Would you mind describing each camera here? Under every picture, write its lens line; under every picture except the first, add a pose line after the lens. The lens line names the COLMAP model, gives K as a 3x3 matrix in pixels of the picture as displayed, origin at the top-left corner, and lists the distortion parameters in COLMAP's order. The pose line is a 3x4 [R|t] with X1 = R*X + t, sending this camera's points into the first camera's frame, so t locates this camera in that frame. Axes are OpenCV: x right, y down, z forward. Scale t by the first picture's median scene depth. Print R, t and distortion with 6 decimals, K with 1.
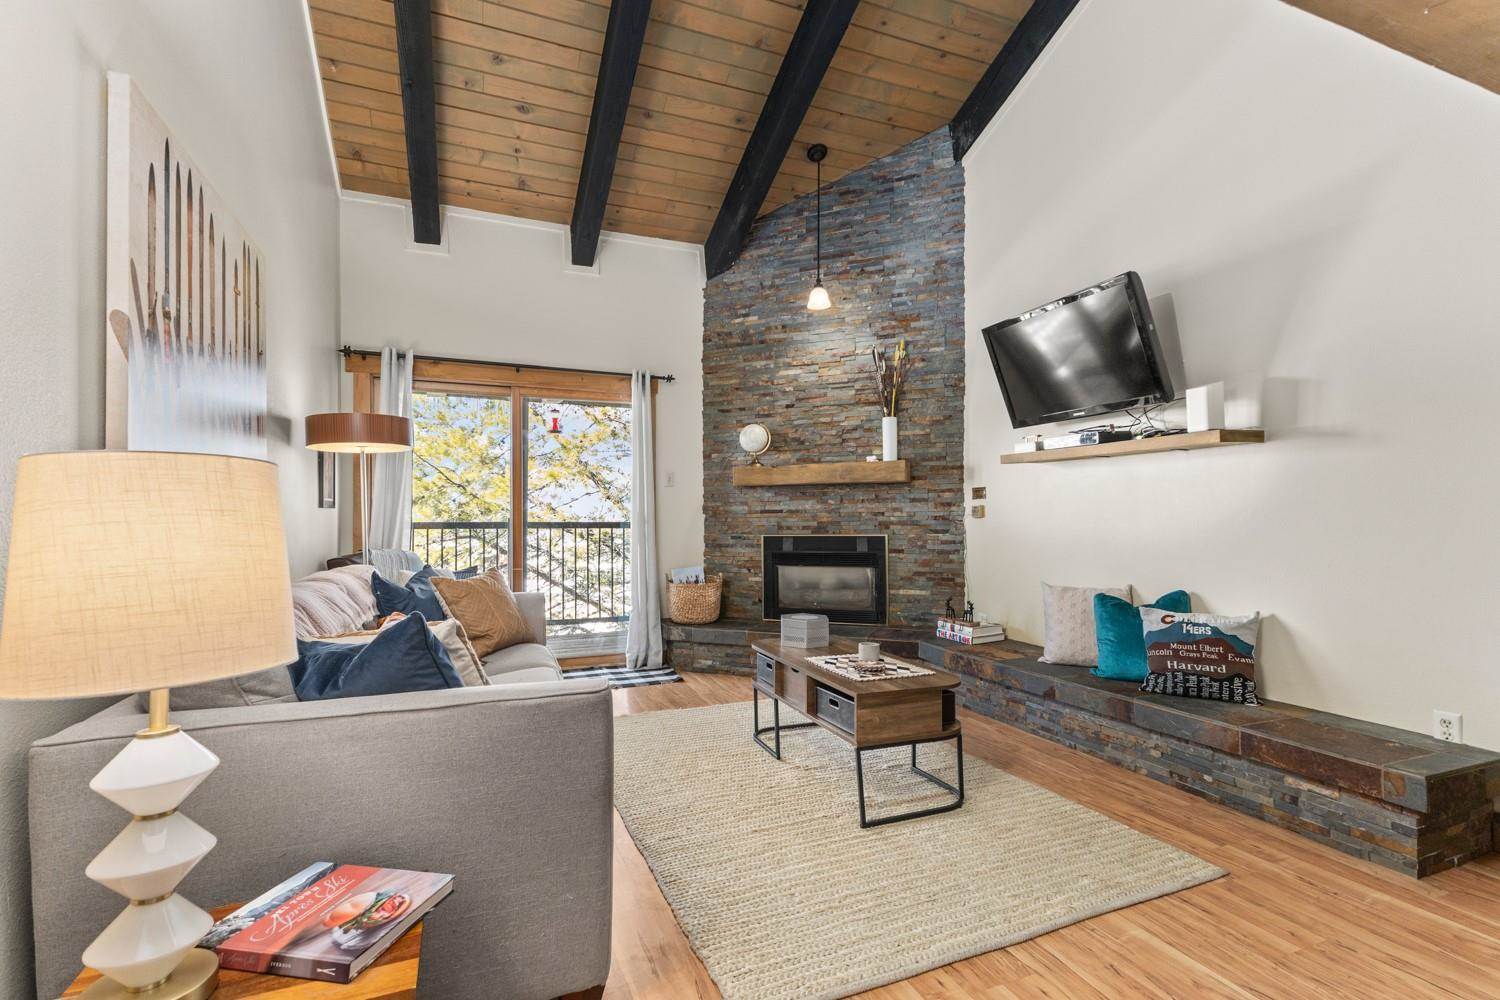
lens RADIAL K [[670.4, 0, 769.9], [0, 670.4, 512.6], [0, 0, 1]] dist [0.017671, -0.003062]
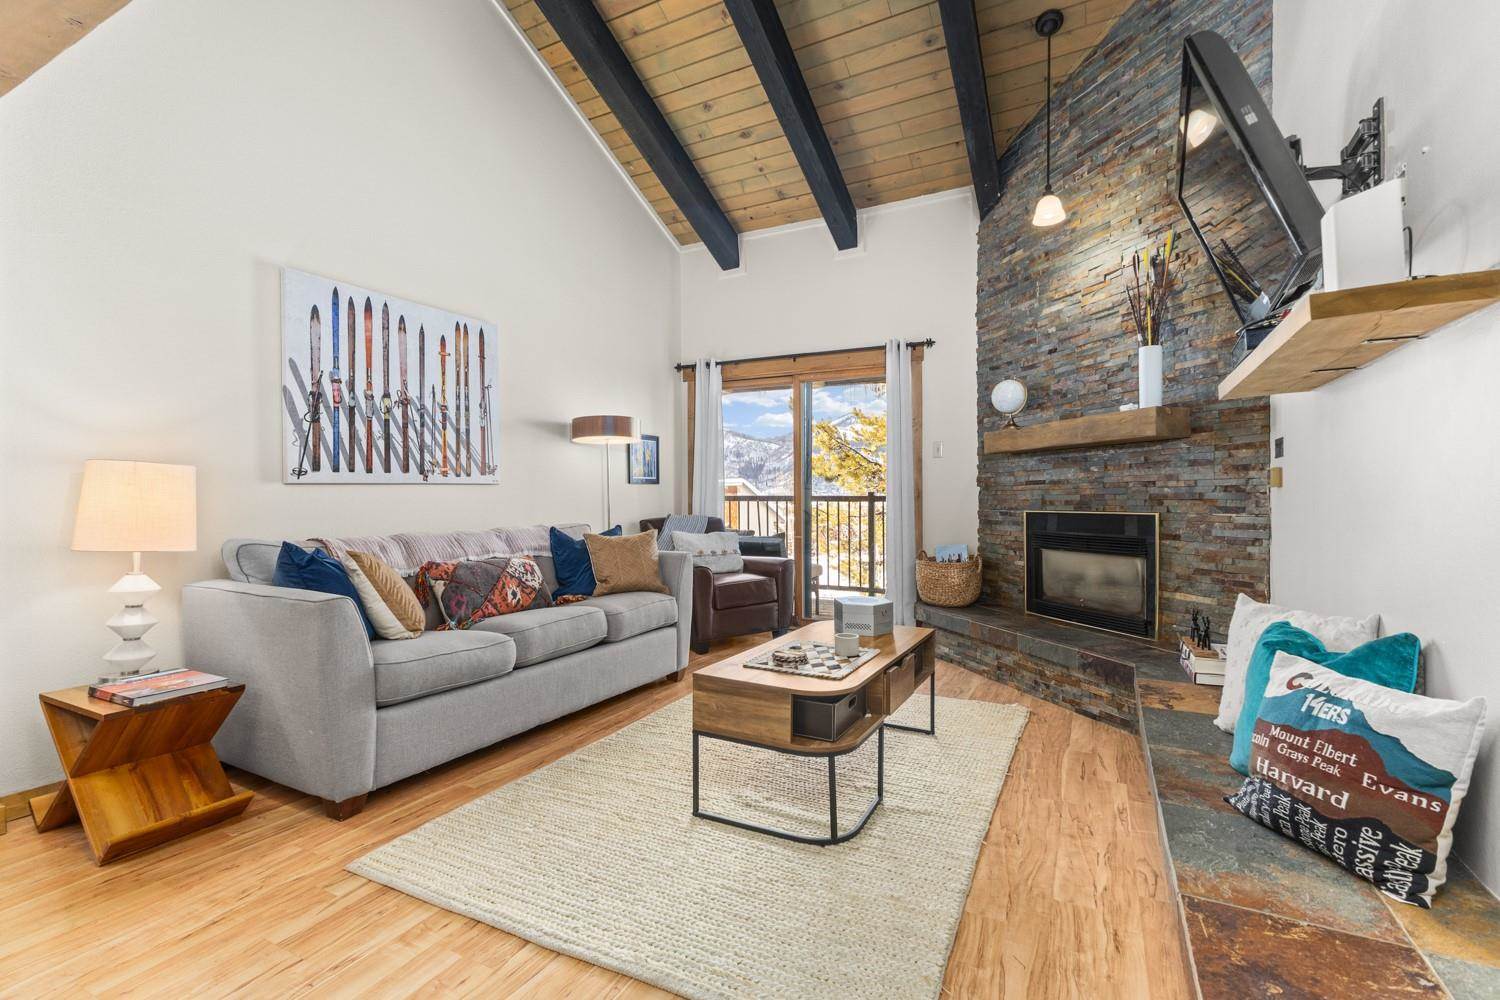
lens RADIAL K [[670.4, 0, 760.4], [0, 670.4, 498.2], [0, 0, 1]] dist [0.017671, -0.003062]
pose [[0.656750, 0.003942, -0.754098, 0.430914], [0.005938, 0.999928, 0.010398, 0.007197], [0.754085, -0.011307, 0.656679, 0.216611]]
